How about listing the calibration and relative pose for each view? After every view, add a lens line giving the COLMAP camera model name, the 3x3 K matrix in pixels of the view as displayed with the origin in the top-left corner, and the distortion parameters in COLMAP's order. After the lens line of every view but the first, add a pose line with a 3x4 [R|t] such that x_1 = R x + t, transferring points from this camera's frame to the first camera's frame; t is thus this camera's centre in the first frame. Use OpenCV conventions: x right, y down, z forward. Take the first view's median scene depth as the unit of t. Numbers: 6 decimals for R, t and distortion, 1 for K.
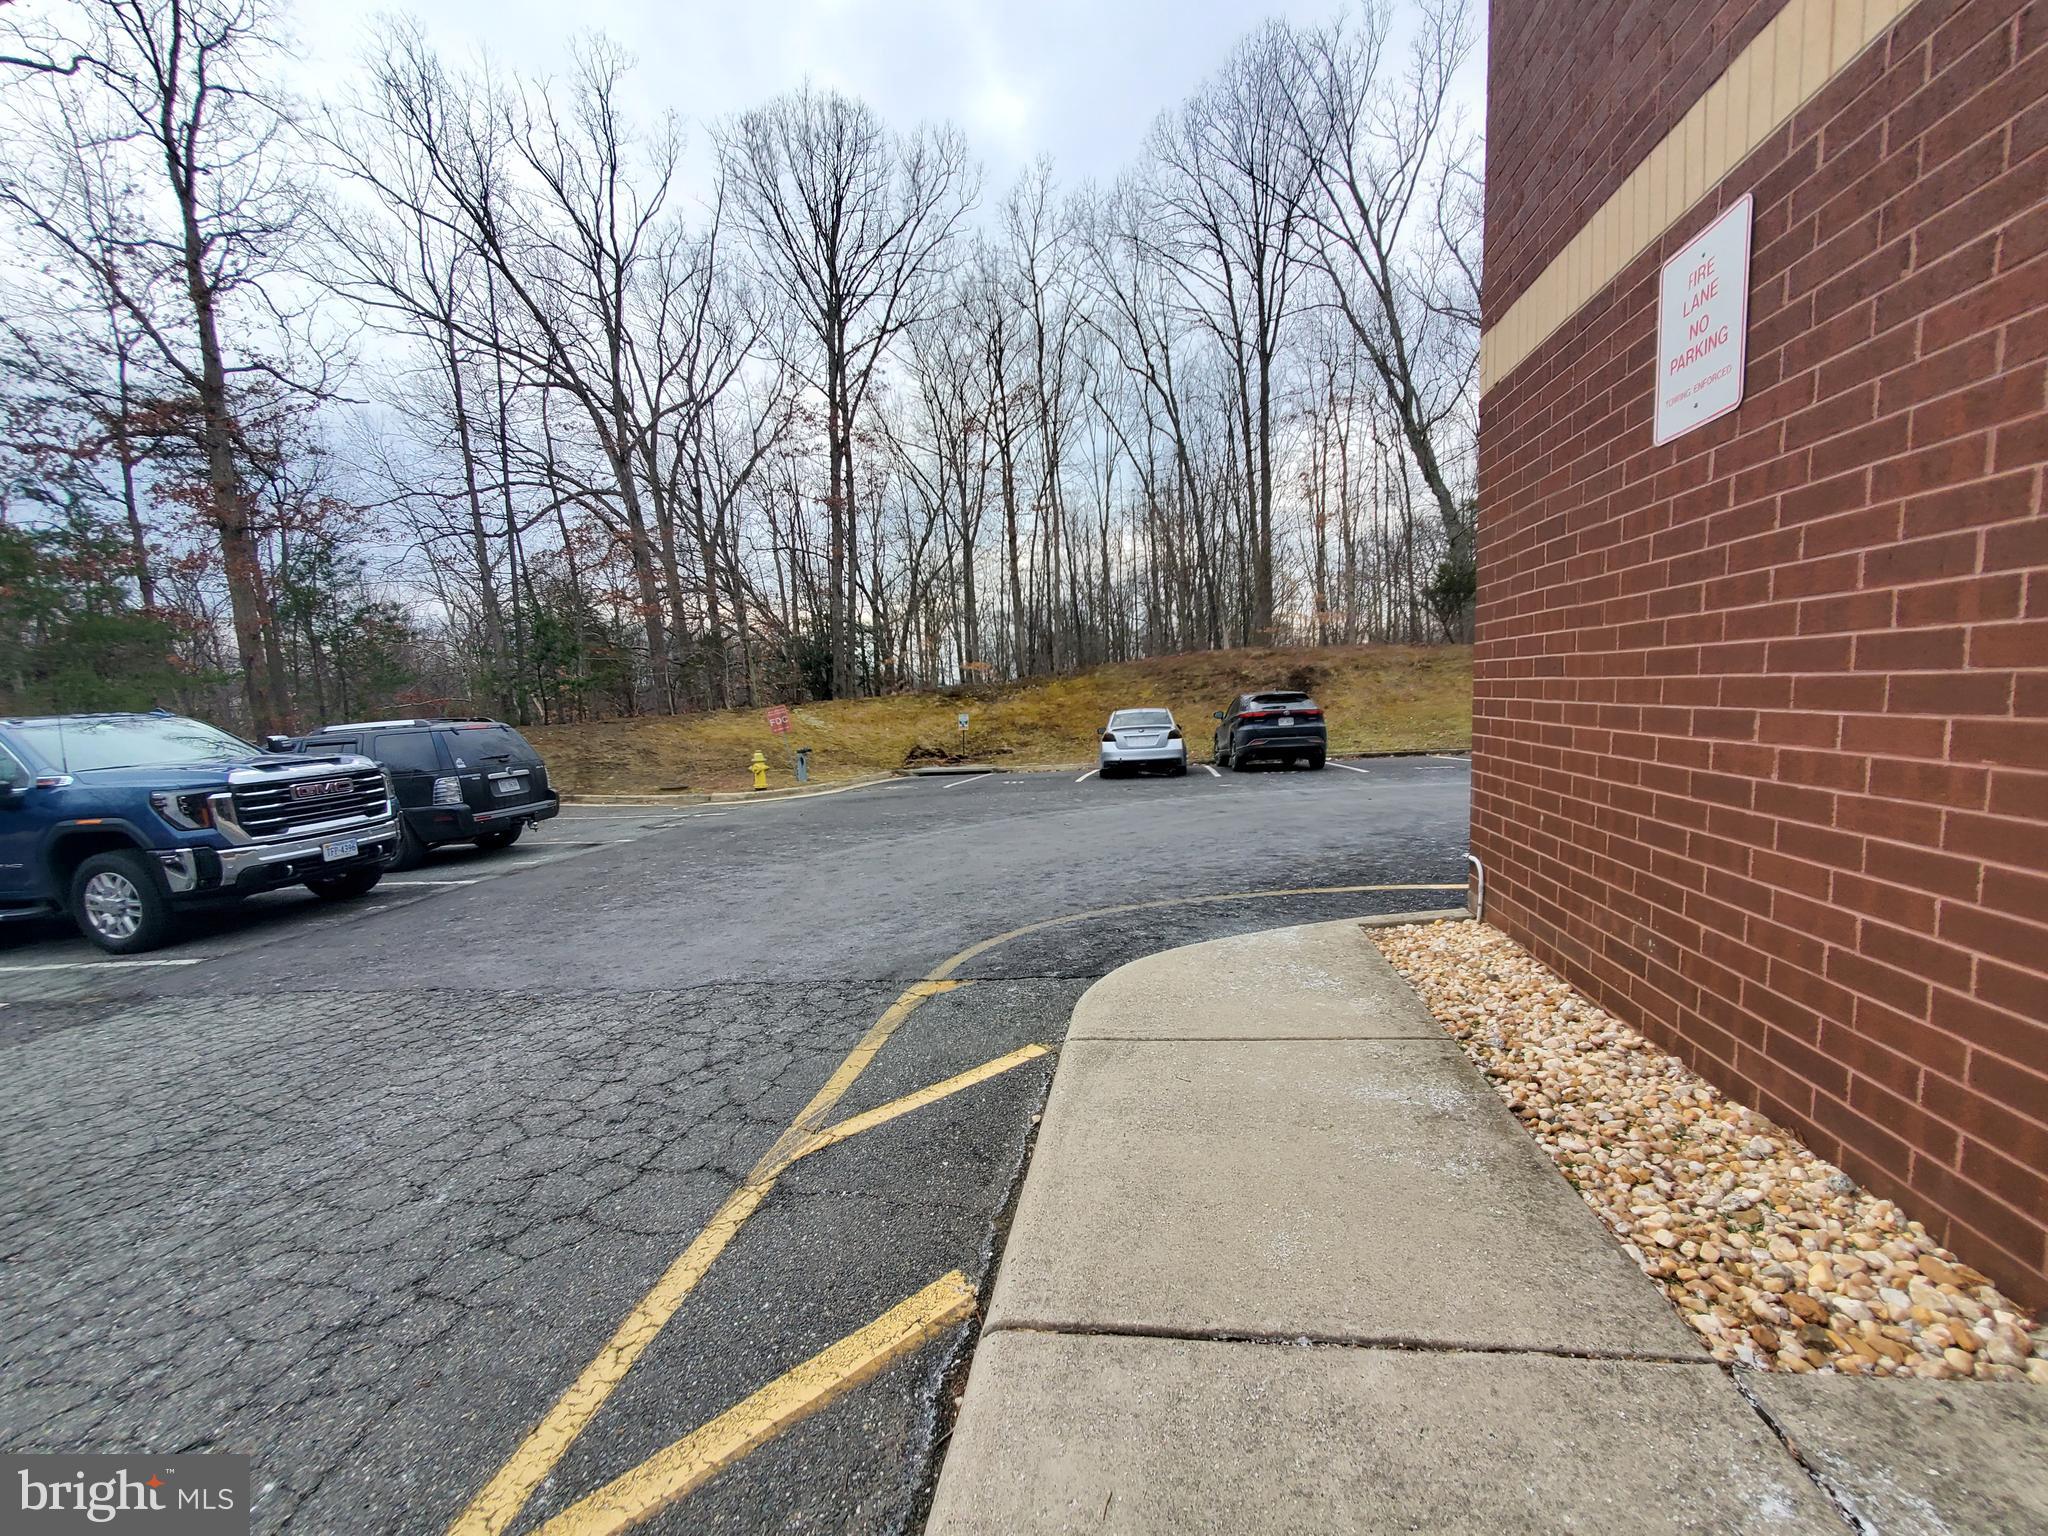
lens RADIAL K [[814.2, 0, 1027.3], [0, 814.2, 772.5], [0, 0, 1]] dist [-0.000133, -0.000766]
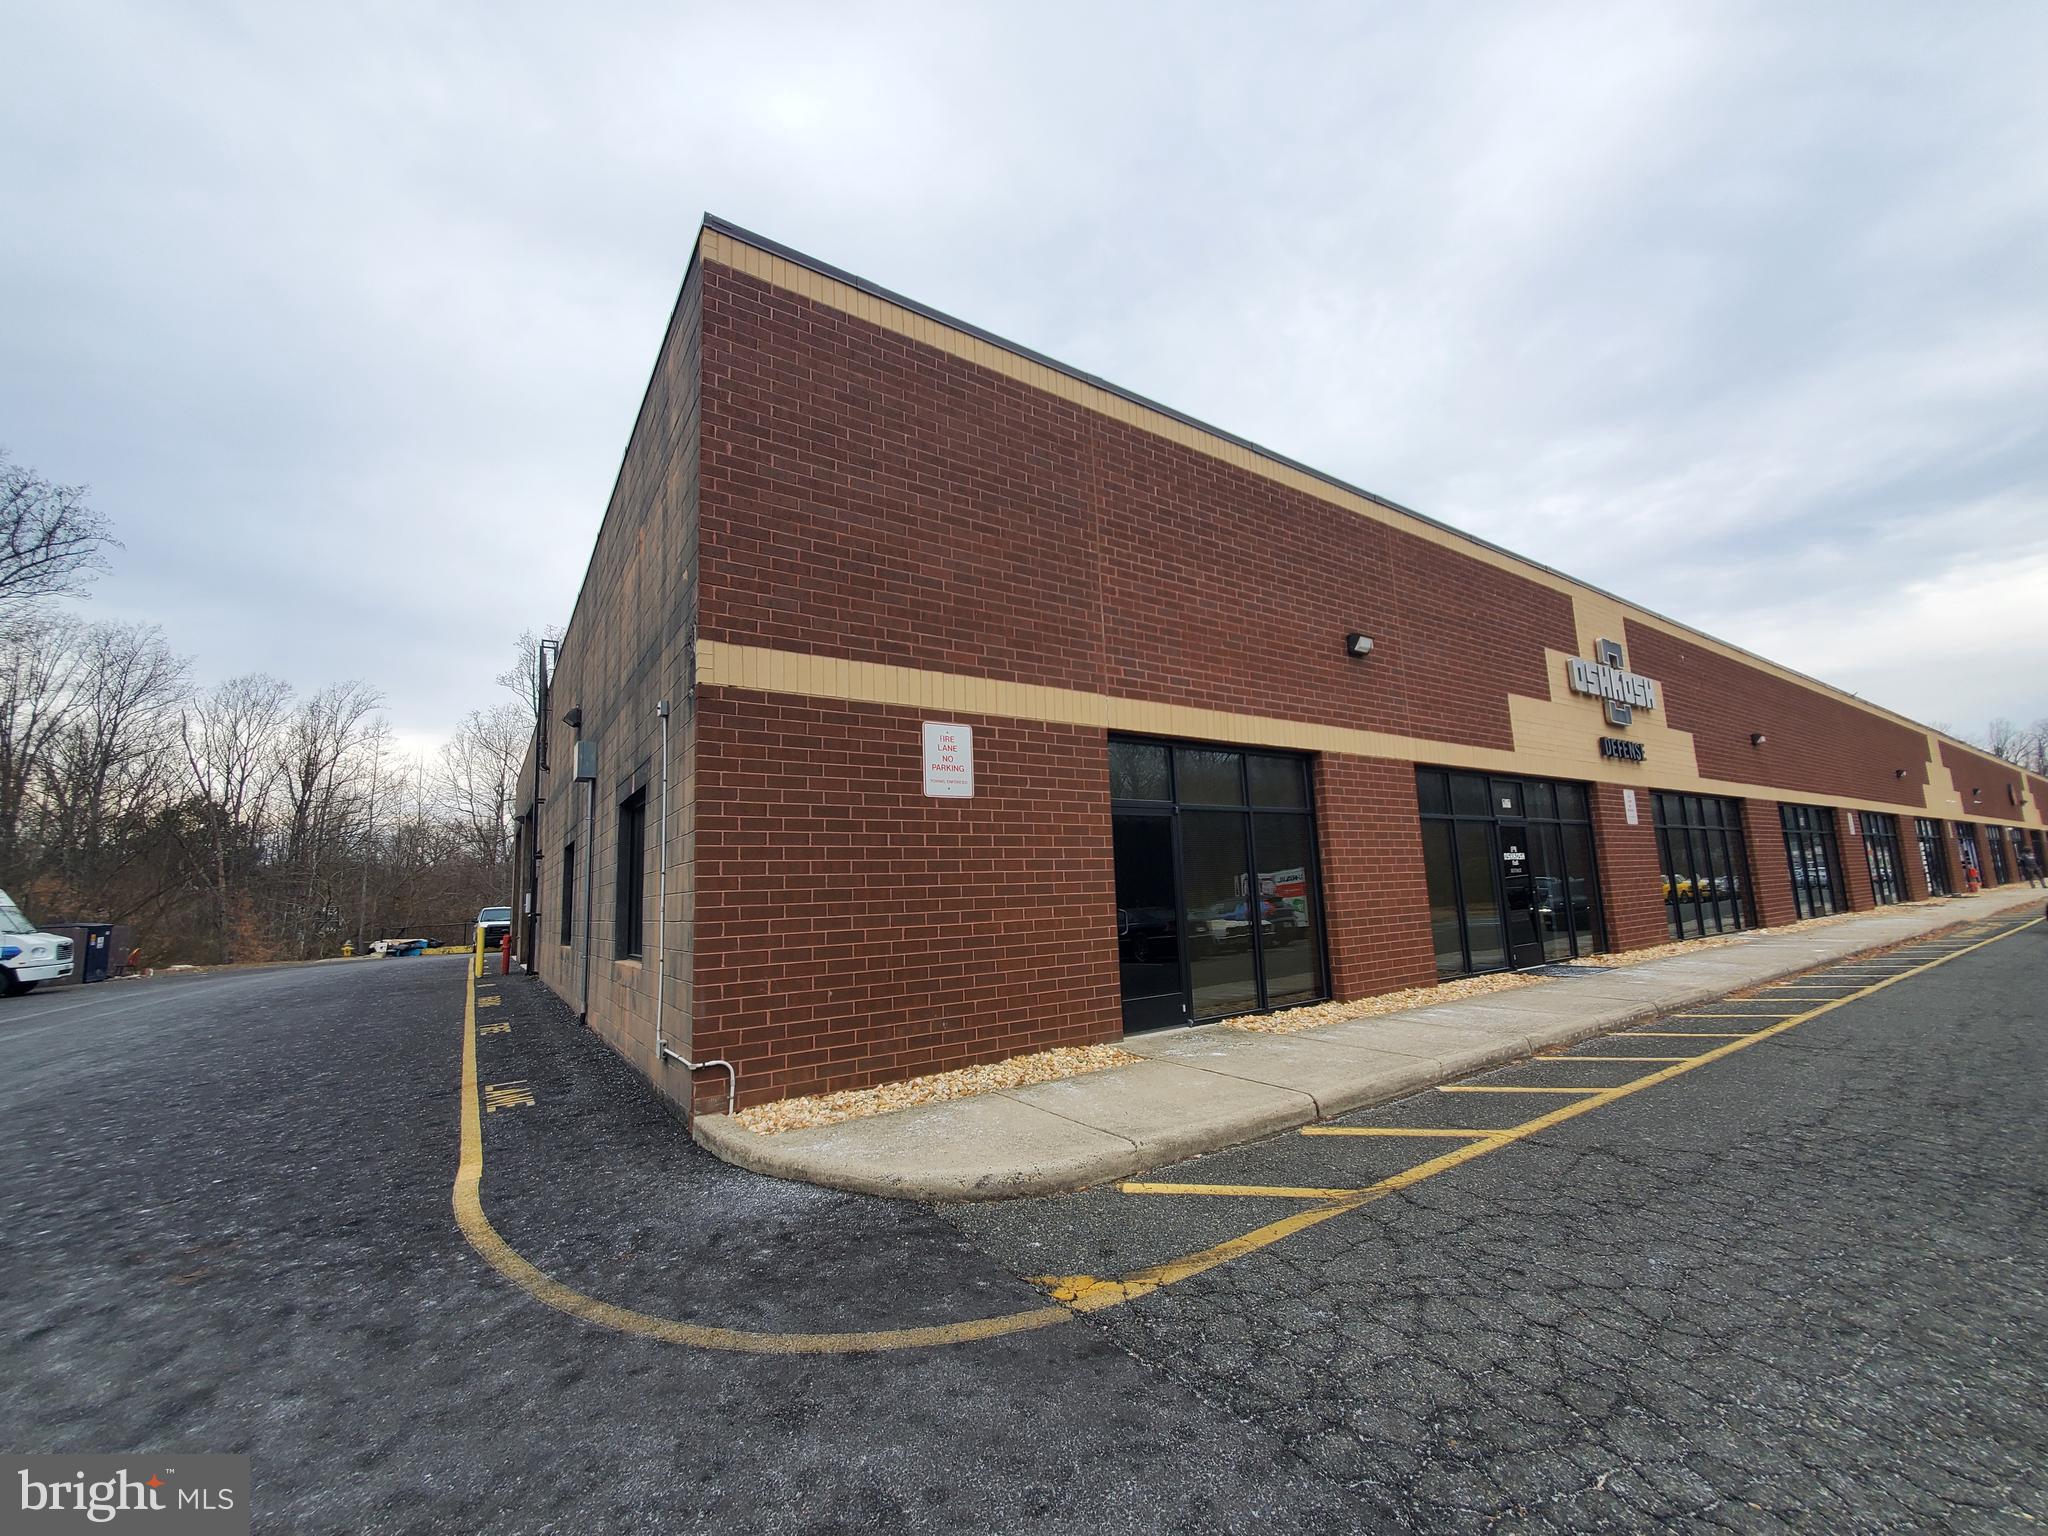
lens RADIAL K [[814.2, 0, 1026.1], [0, 814.2, 775.4], [0, 0, 1]] dist [-0.000133, -0.000766]
pose [[-0.681681, 0.180023, 0.709156, -1.036550], [0.138975, 0.983470, -0.116069, -0.158147], [-0.718329, 0.019433, -0.695432, 2.396333]]
